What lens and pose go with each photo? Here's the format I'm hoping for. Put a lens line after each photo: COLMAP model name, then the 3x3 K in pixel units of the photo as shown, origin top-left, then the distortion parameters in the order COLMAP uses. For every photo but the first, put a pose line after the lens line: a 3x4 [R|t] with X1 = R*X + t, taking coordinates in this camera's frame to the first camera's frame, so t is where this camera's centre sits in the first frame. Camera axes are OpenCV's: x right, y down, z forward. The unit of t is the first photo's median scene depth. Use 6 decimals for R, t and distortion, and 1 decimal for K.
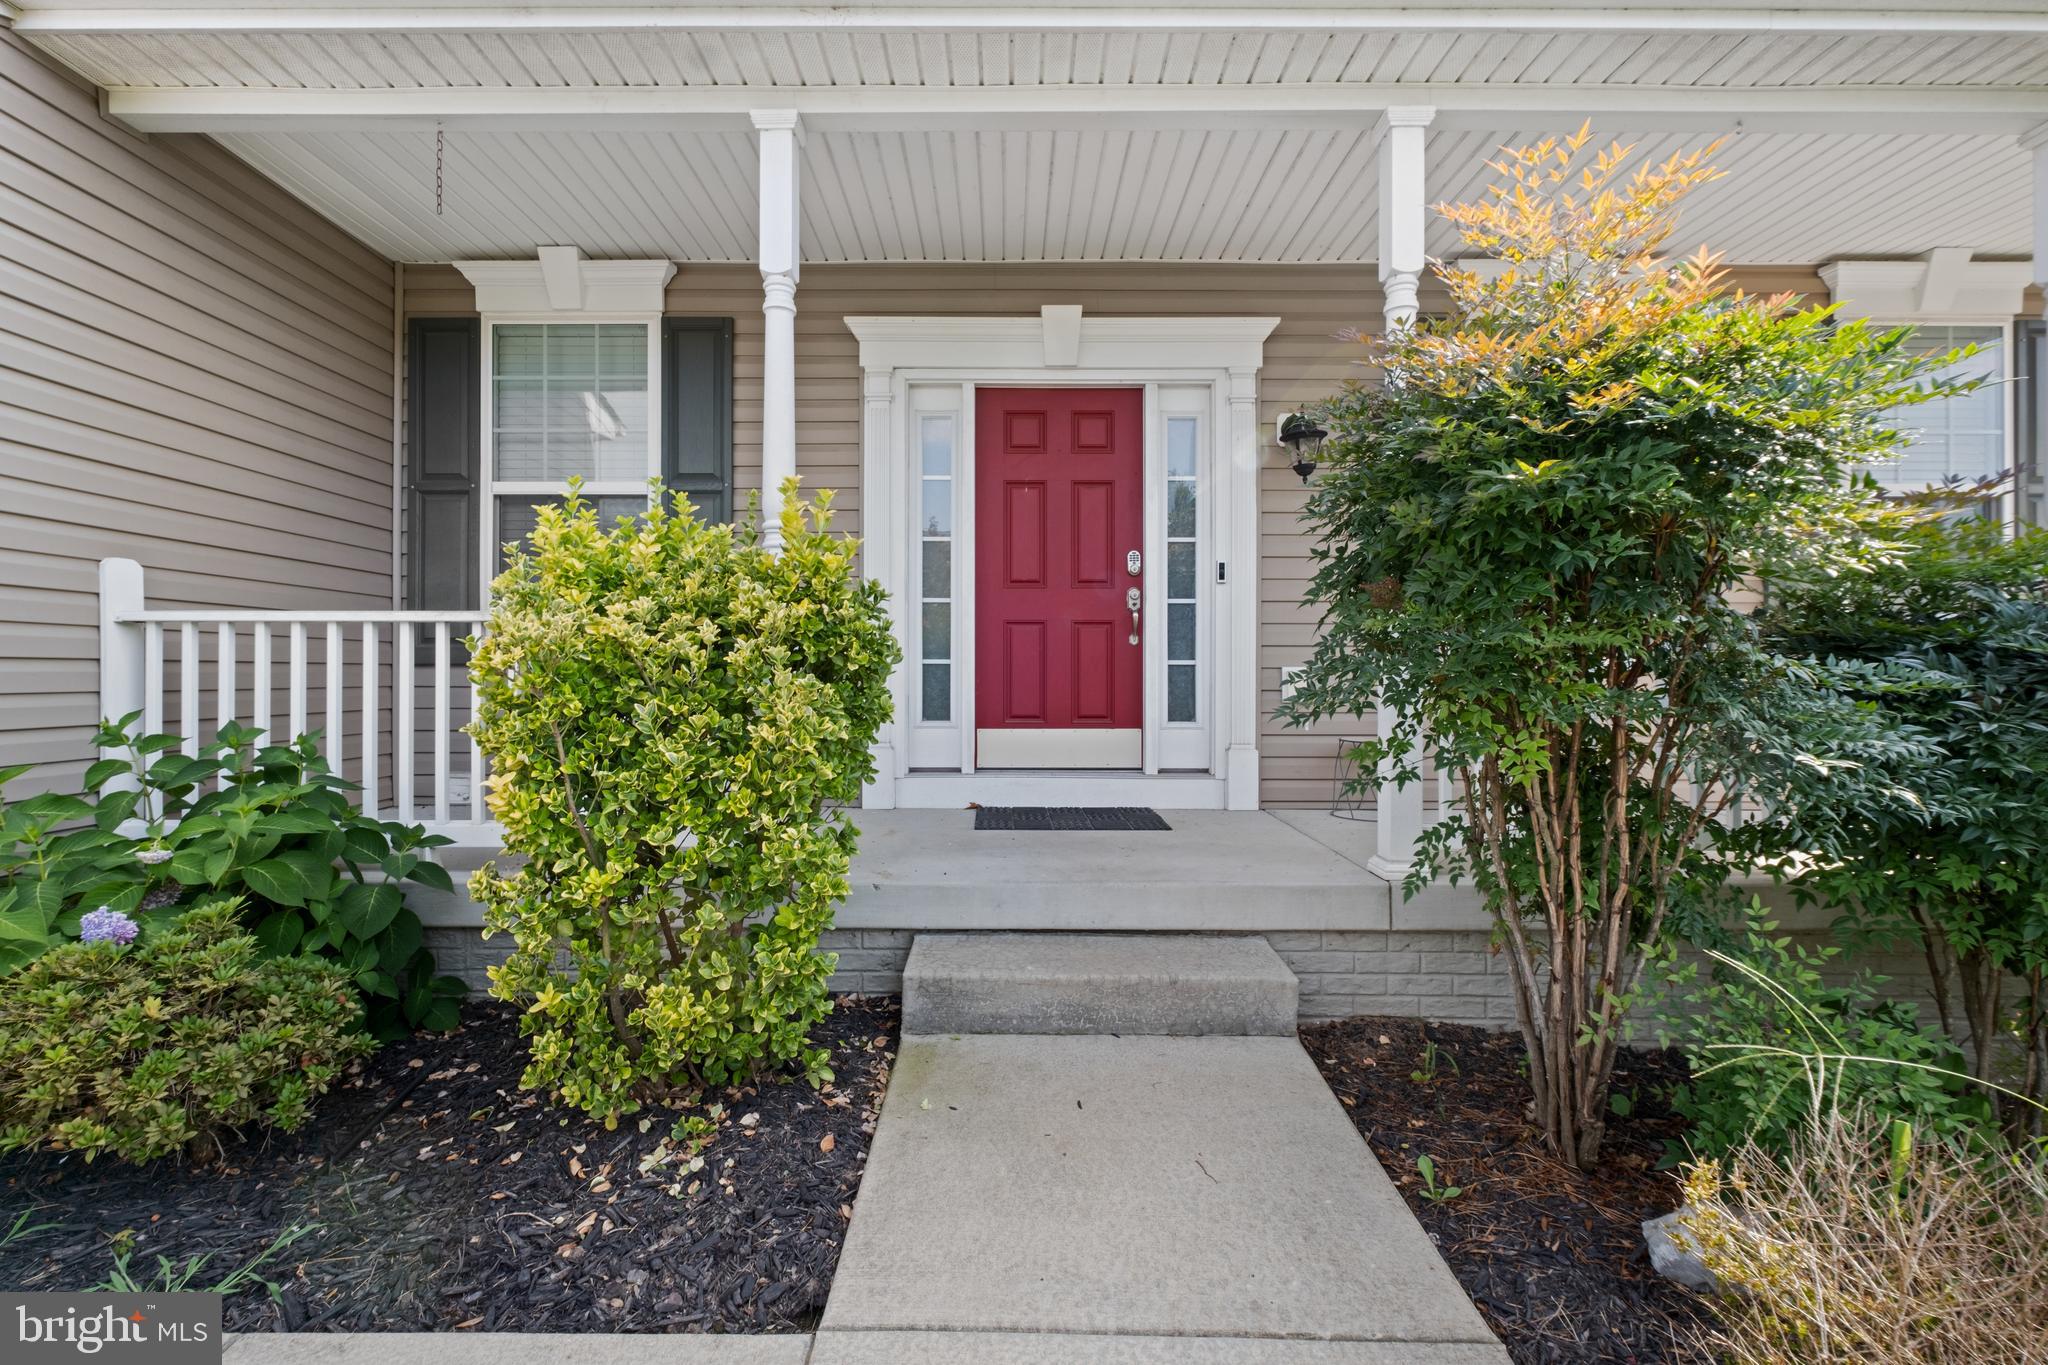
lens RADIAL K [[929.2, 0, 1013.0], [0, 929.2, 684.5], [0, 0, 1]] dist [0.001671, -0.000341]
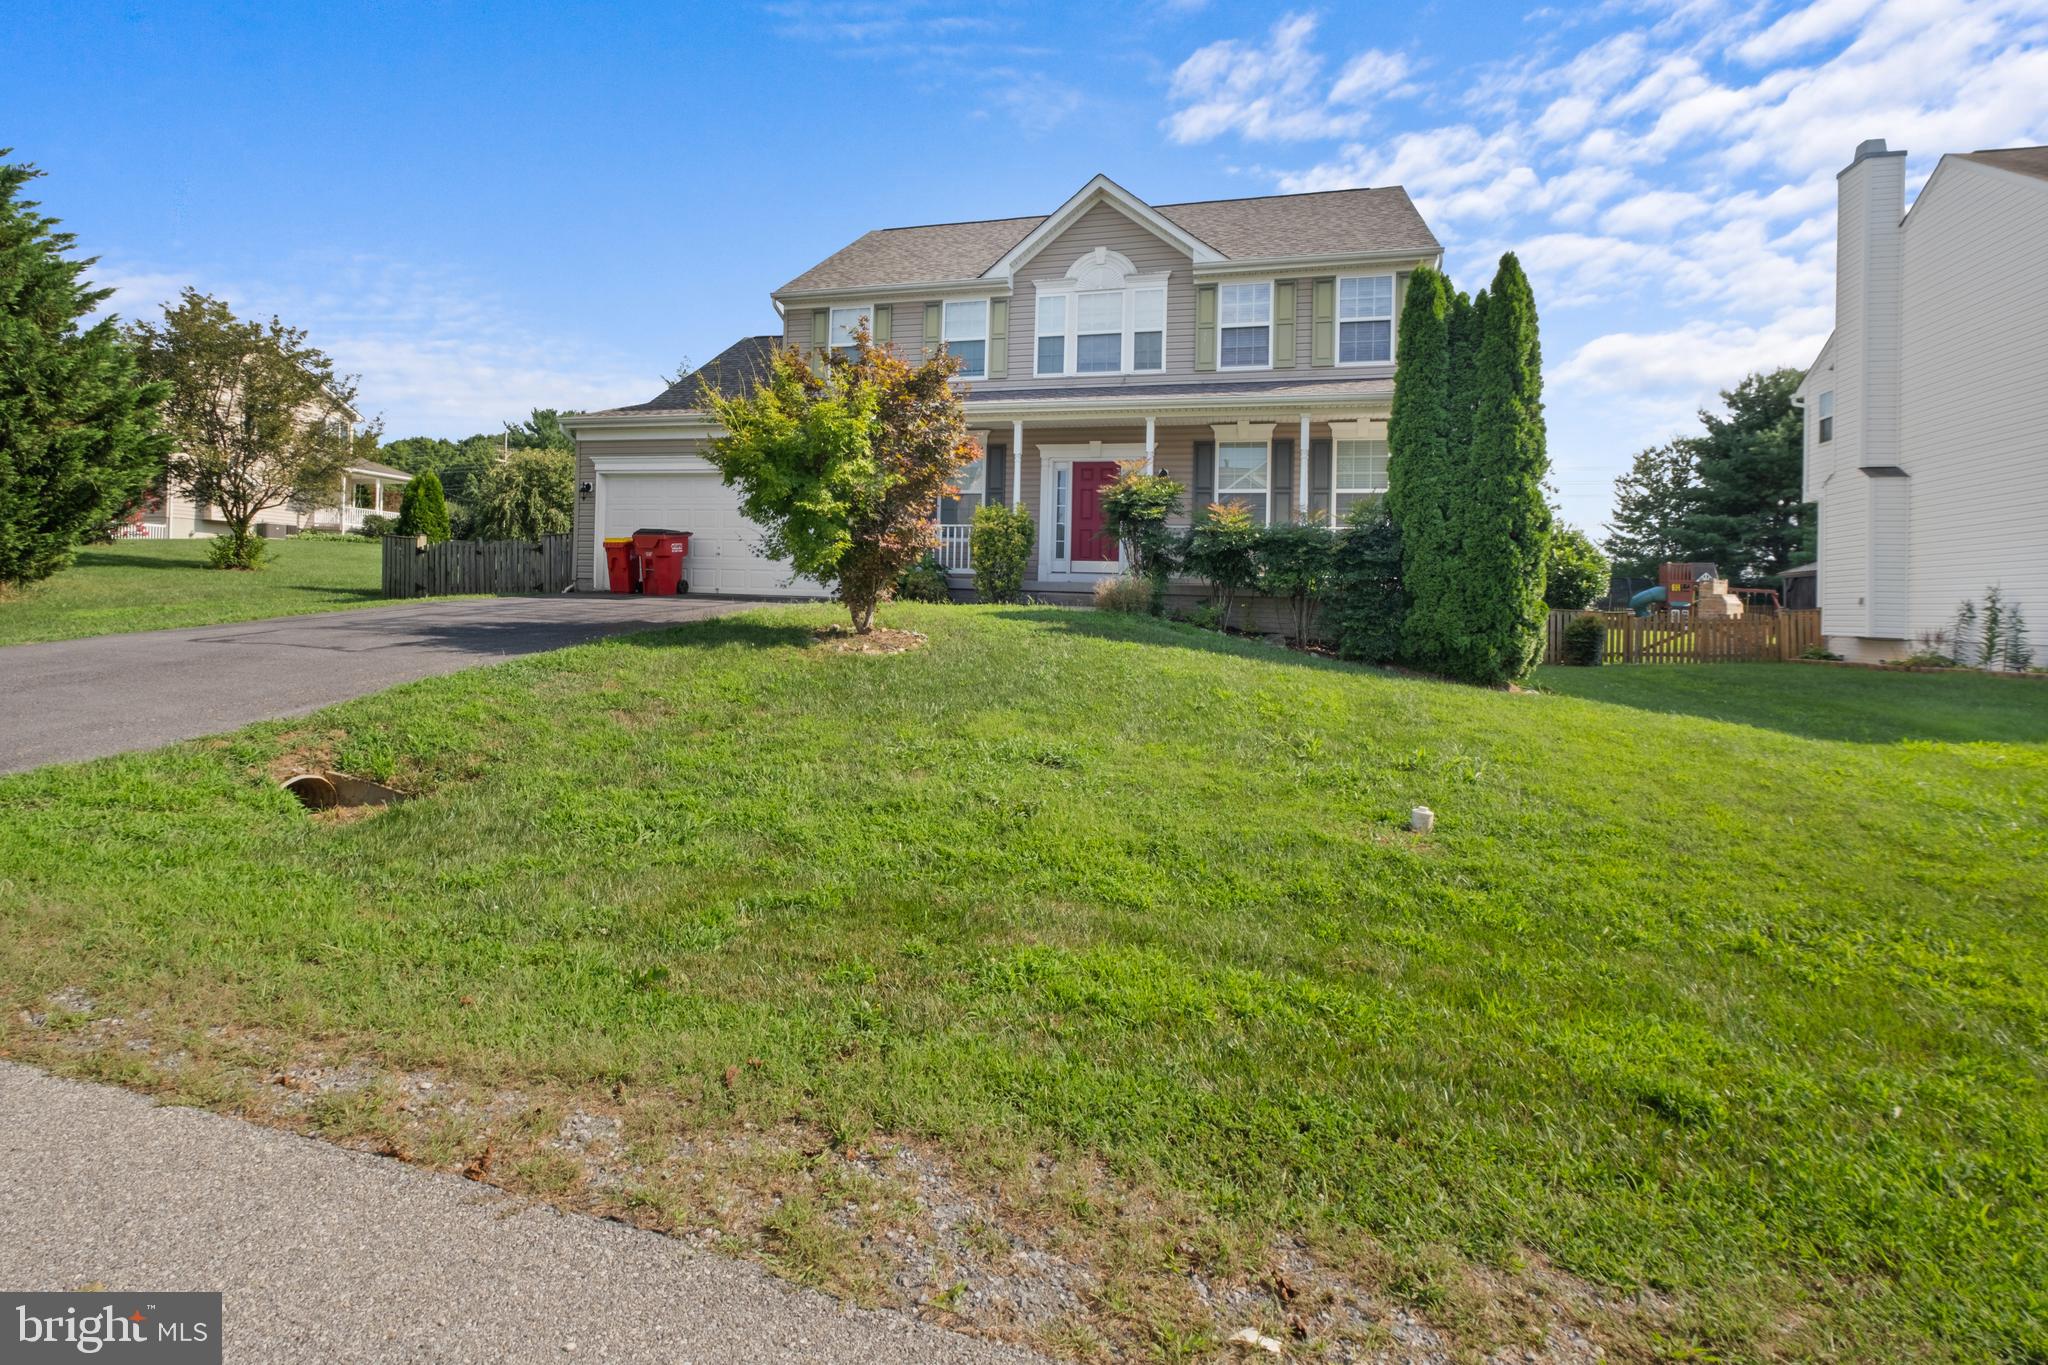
lens RADIAL K [[929.2, 0, 1027.6], [0, 929.2, 672.9], [0, 0, 1]] dist [0.001671, -0.000341]
pose [[0.971152, 0.035381, -0.235820, 0.652693], [-0.022574, 0.998131, 0.056789, 0.277830], [0.237389, -0.049828, 0.970136, -2.491377]]
